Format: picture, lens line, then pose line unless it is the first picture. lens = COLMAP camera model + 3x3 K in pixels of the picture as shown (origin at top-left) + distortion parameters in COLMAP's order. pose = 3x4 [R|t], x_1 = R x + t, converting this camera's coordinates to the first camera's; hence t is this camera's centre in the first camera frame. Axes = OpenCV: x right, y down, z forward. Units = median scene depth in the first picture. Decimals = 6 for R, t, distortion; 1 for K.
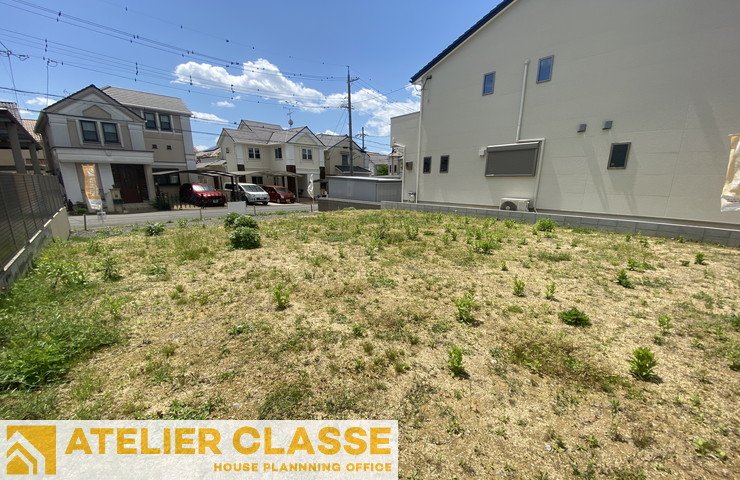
lens RADIAL K [[297.6, 0, 370.8], [0, 297.6, 258.9], [0, 0, 1]] dist [-0.000707, -0.006938]
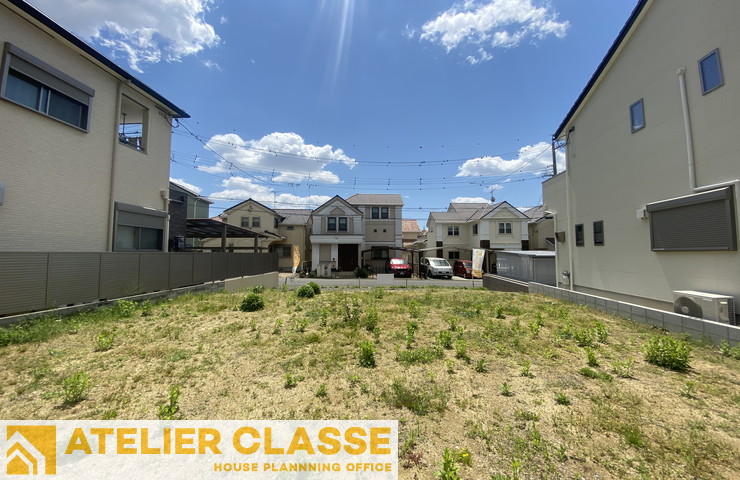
lens RADIAL K [[297.6, 0, 367.7], [0, 297.6, 231.7], [0, 0, 1]] dist [-0.000707, -0.006938]
pose [[0.689247, -0.056269, -0.722338, 0.260295], [-0.183315, 0.950997, -0.248998, -0.040152], [0.700952, 0.304037, 0.645157, 0.134112]]
